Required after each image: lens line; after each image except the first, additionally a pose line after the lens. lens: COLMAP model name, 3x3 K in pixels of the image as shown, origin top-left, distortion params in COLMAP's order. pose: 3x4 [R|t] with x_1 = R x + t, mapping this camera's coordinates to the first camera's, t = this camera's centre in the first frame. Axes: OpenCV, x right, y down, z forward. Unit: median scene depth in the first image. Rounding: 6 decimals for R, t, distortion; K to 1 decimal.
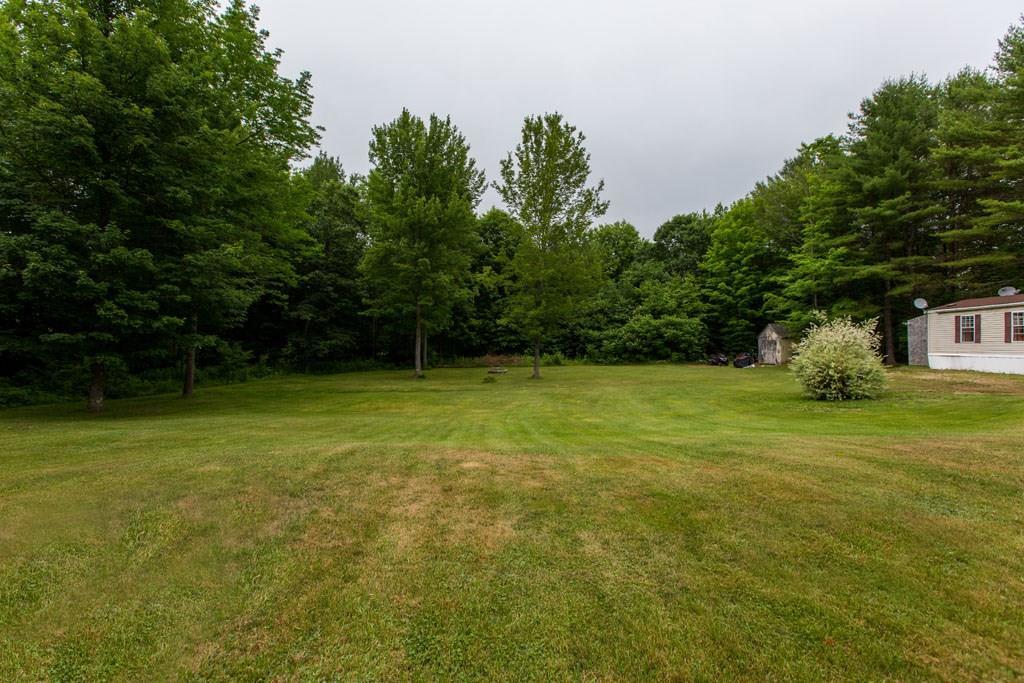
lens RADIAL K [[457.2, 0, 512.0], [0, 457.2, 341.5], [0, 0, 1]] dist [0.000726, 0.000629]
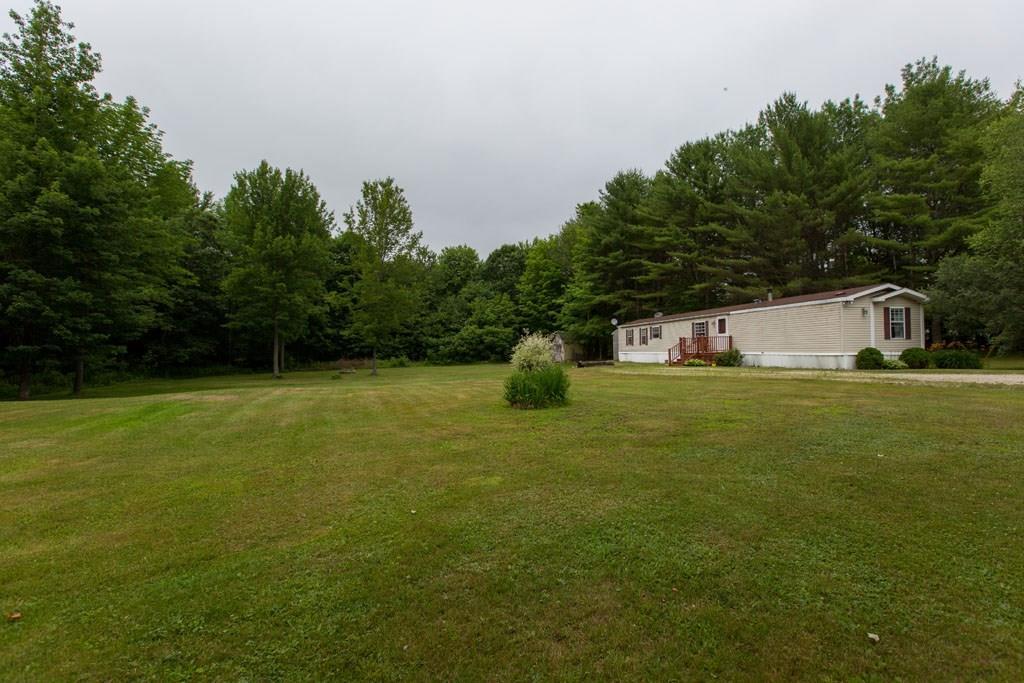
lens RADIAL K [[457.2, 0, 512.0], [0, 457.2, 341.5], [0, 0, 1]] dist [0.000726, 0.000629]
pose [[0.961642, -0.007058, 0.274217, 0.063669], [0.010078, 0.999903, -0.009606, -0.000246], [-0.274123, 0.012001, 0.961620, -0.336494]]
